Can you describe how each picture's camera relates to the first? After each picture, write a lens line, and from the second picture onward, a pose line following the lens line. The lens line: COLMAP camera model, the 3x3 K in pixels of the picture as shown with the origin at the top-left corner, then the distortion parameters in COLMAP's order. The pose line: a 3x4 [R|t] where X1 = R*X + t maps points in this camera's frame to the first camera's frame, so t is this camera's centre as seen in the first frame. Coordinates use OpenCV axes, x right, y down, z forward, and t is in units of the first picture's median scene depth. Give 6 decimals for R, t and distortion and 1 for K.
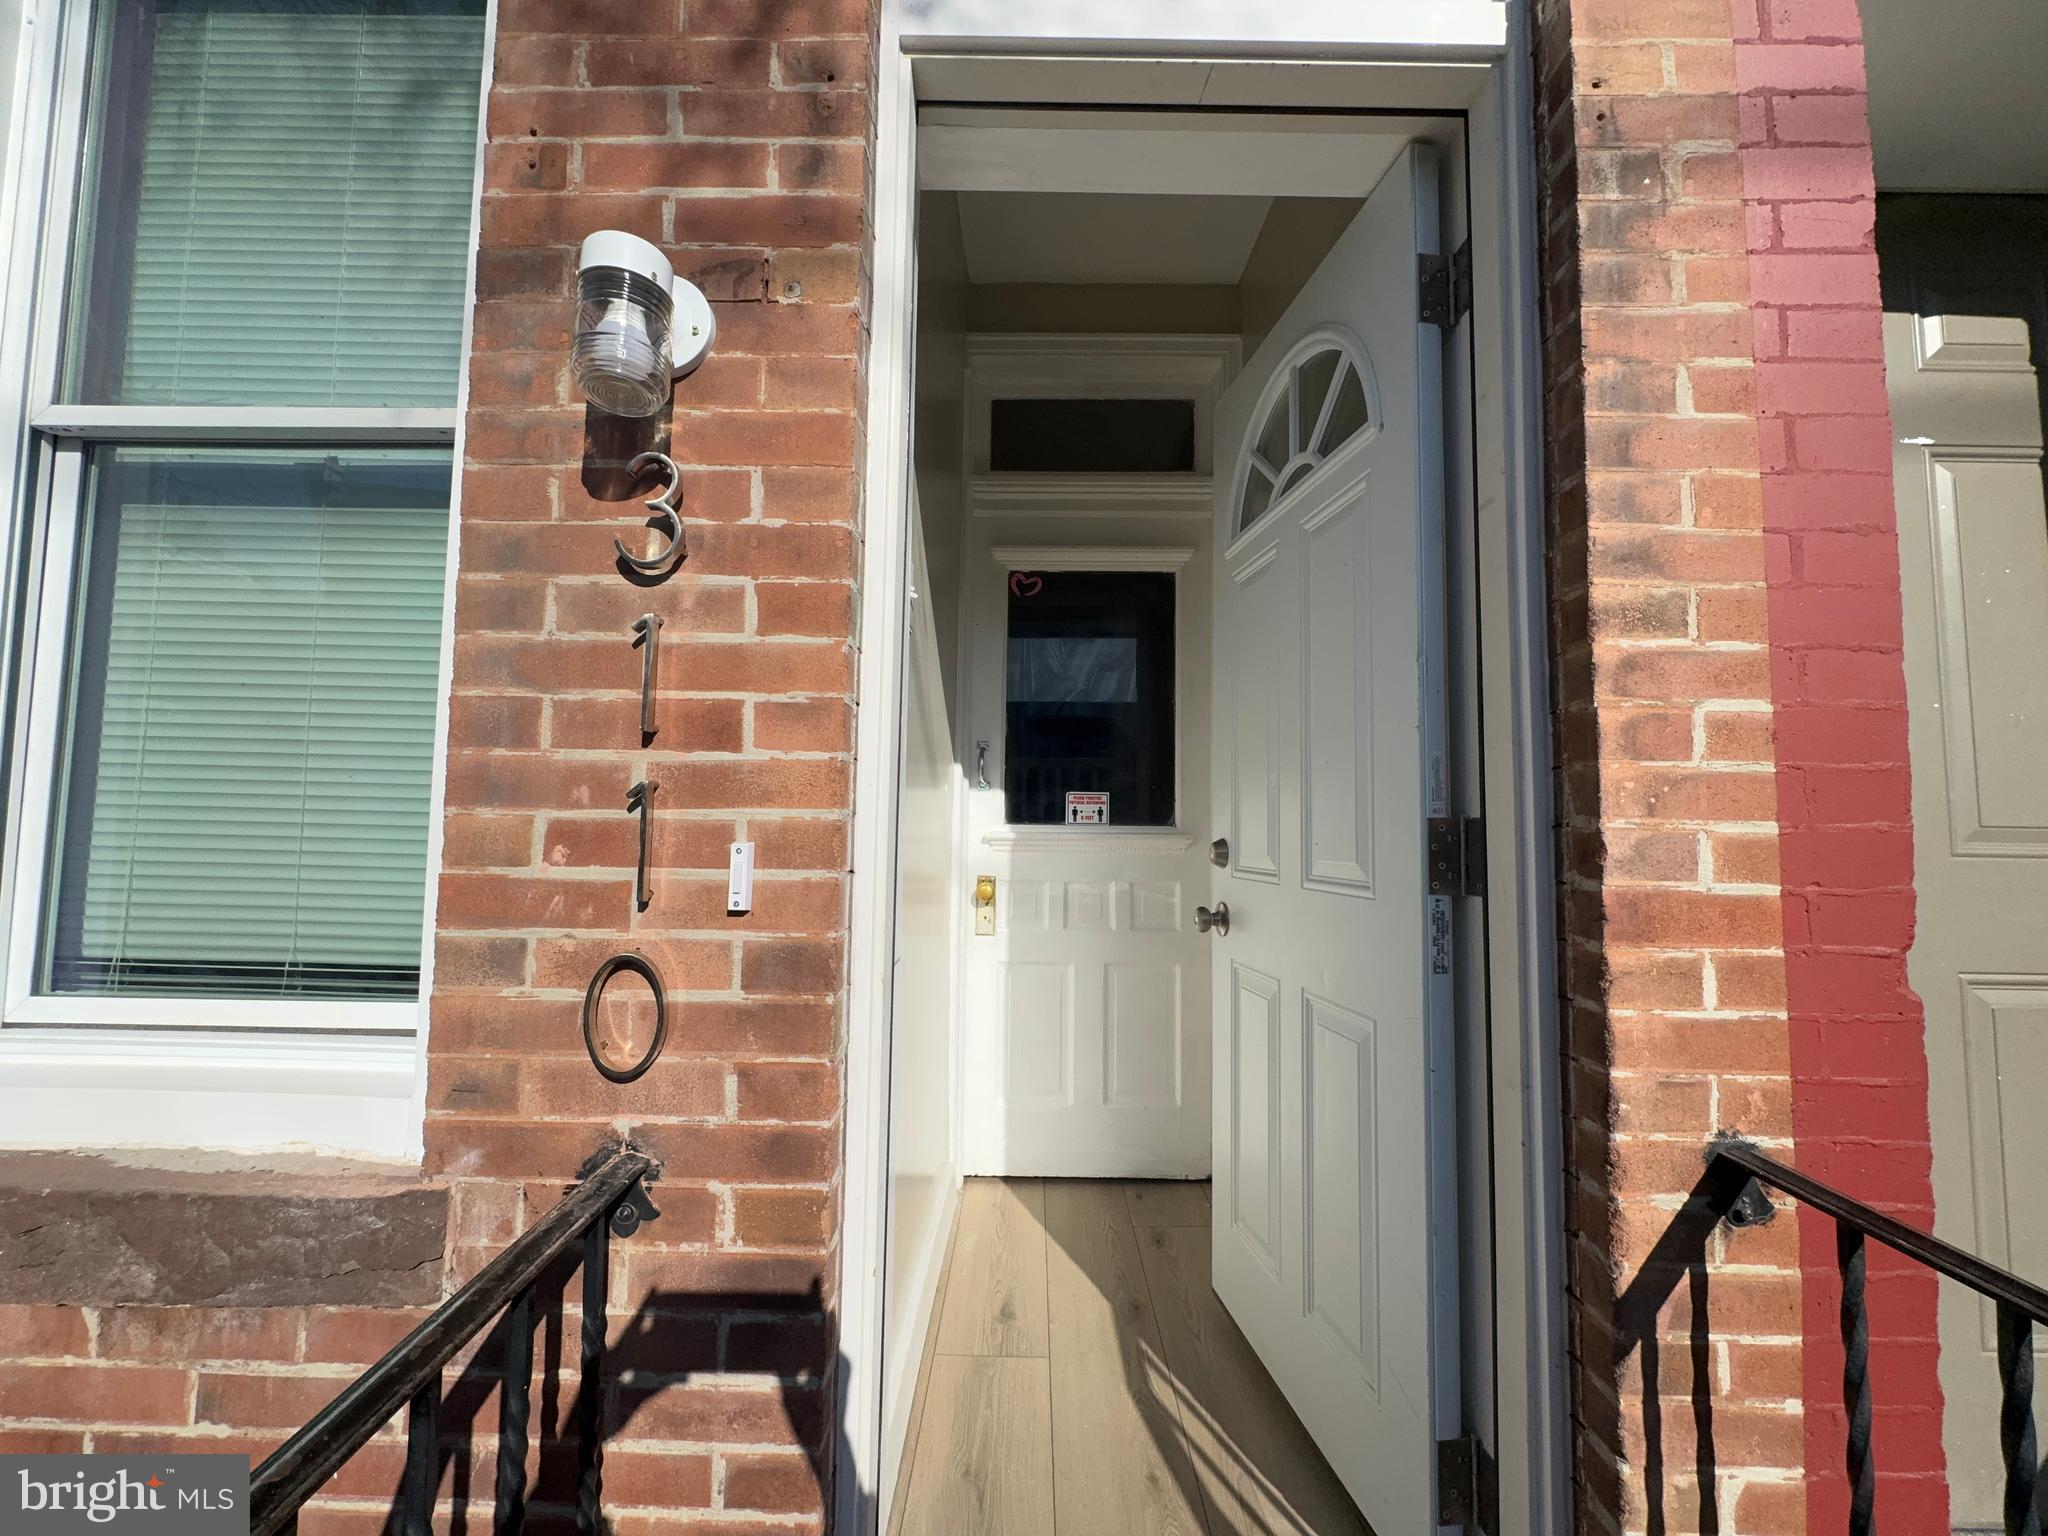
lens RADIAL K [[875.7, 0, 1016.2], [0, 875.7, 756.2], [0, 0, 1]] dist [-0.000975, -0.000193]
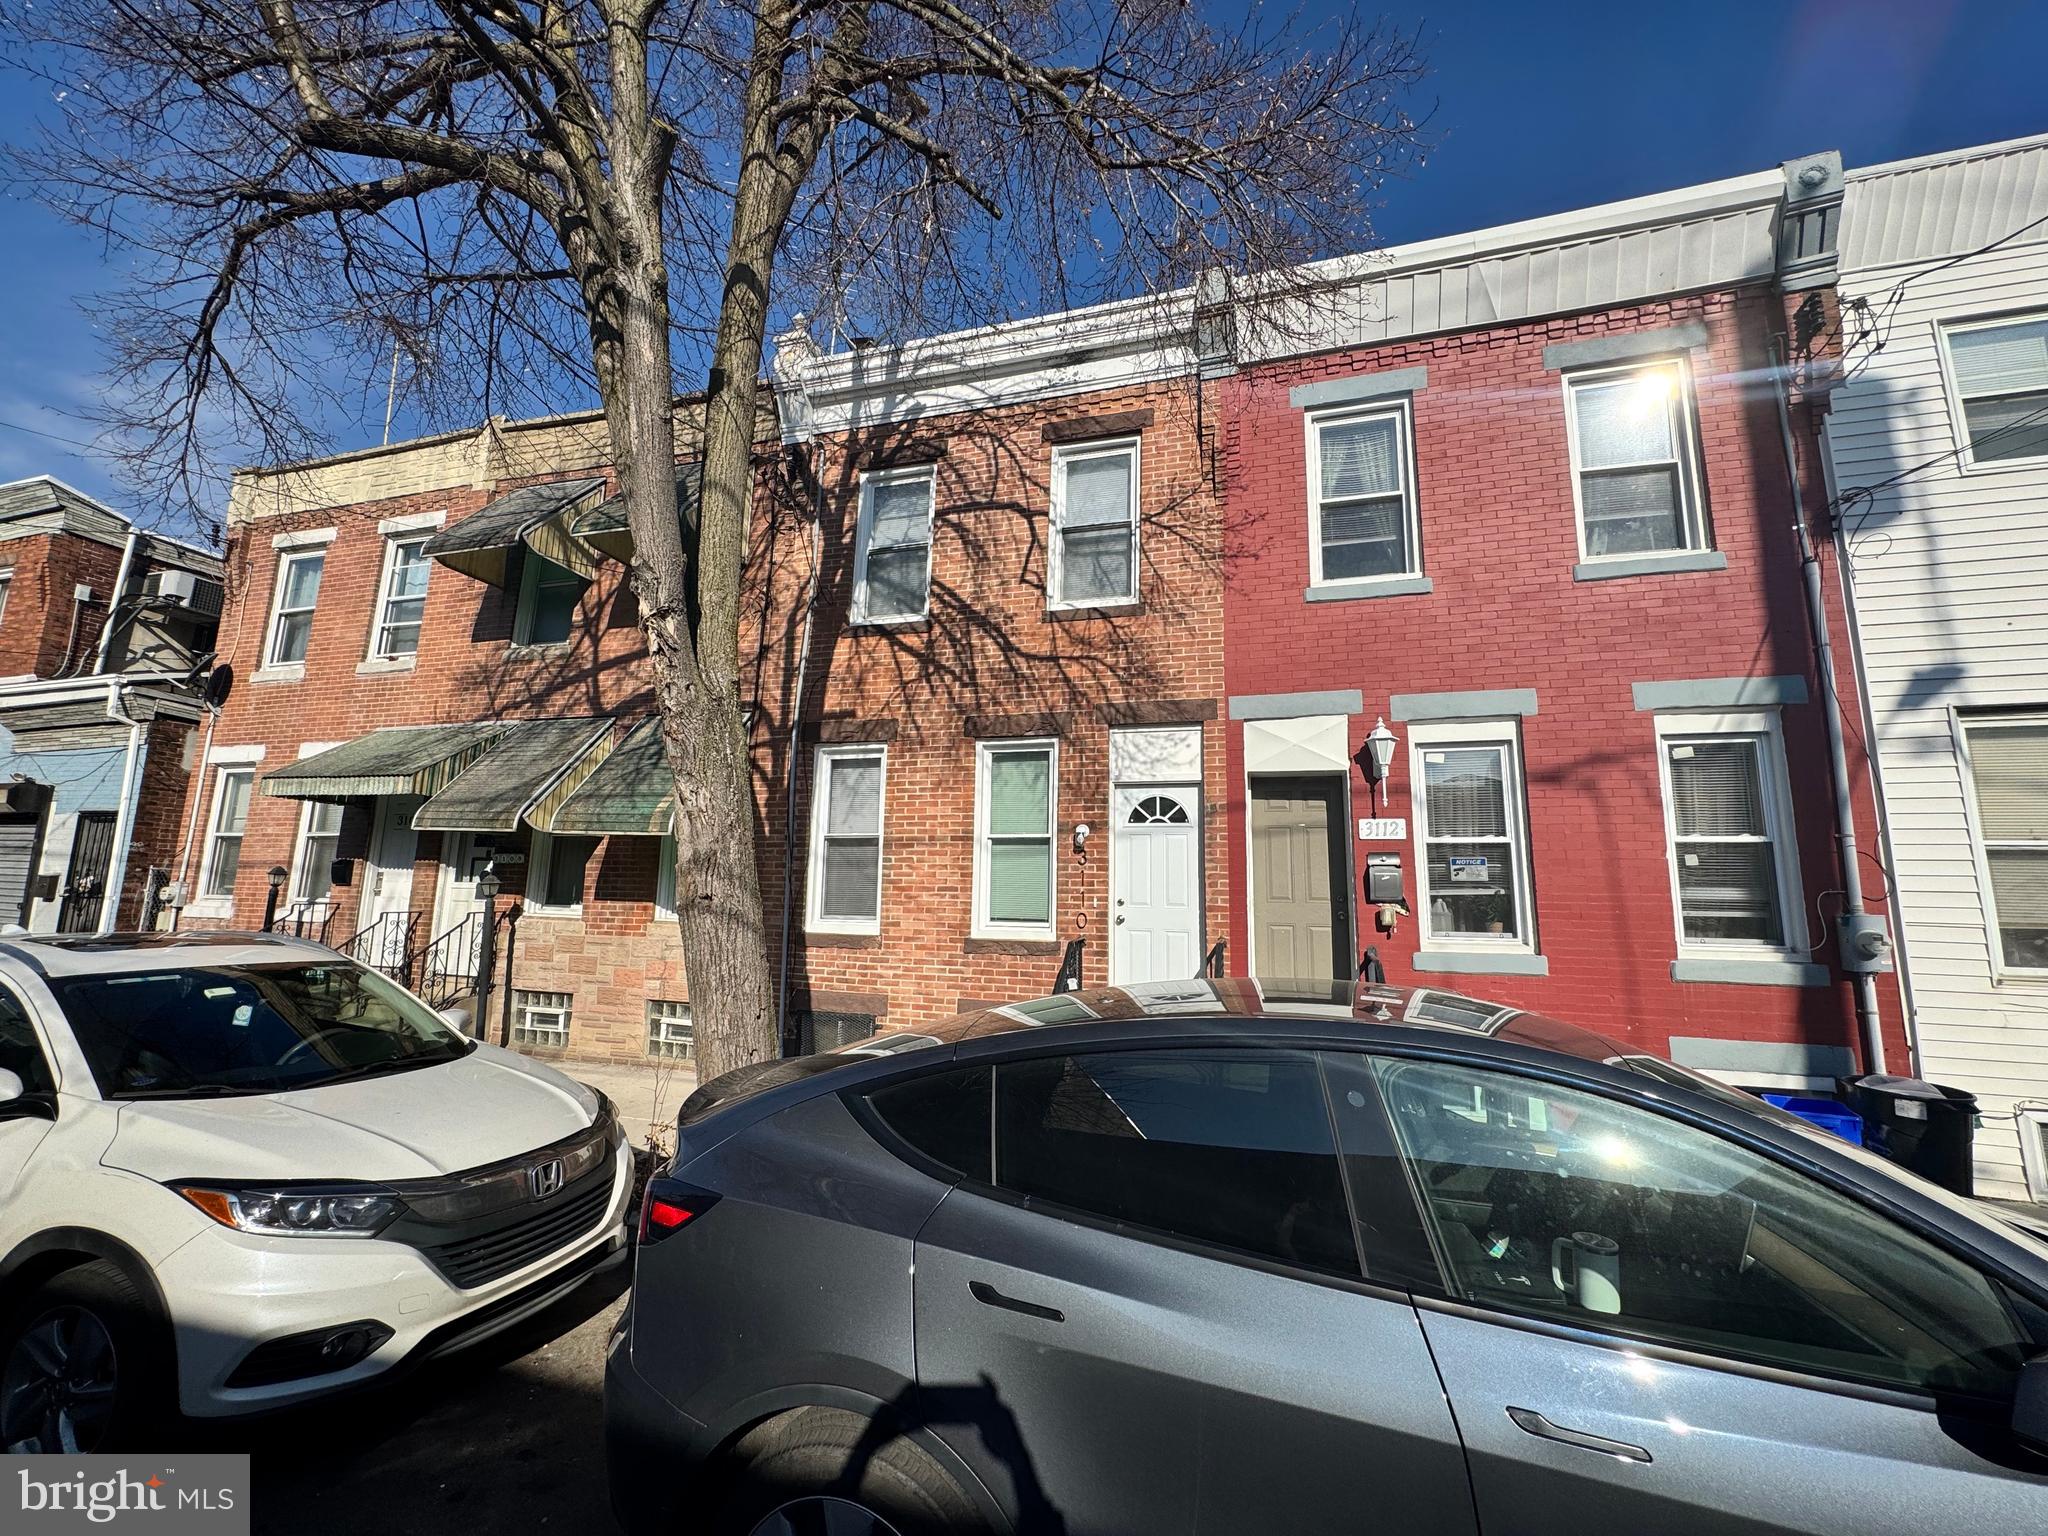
lens RADIAL K [[875.7, 0, 1016.2], [0, 875.7, 756.2], [0, 0, 1]] dist [-0.000975, -0.000193]
pose [[0.955270, -0.045439, -0.292223, 1.372314], [0.013845, 0.993914, -0.109290, -0.324969], [0.295411, 0.100355, 0.950085, -6.834100]]
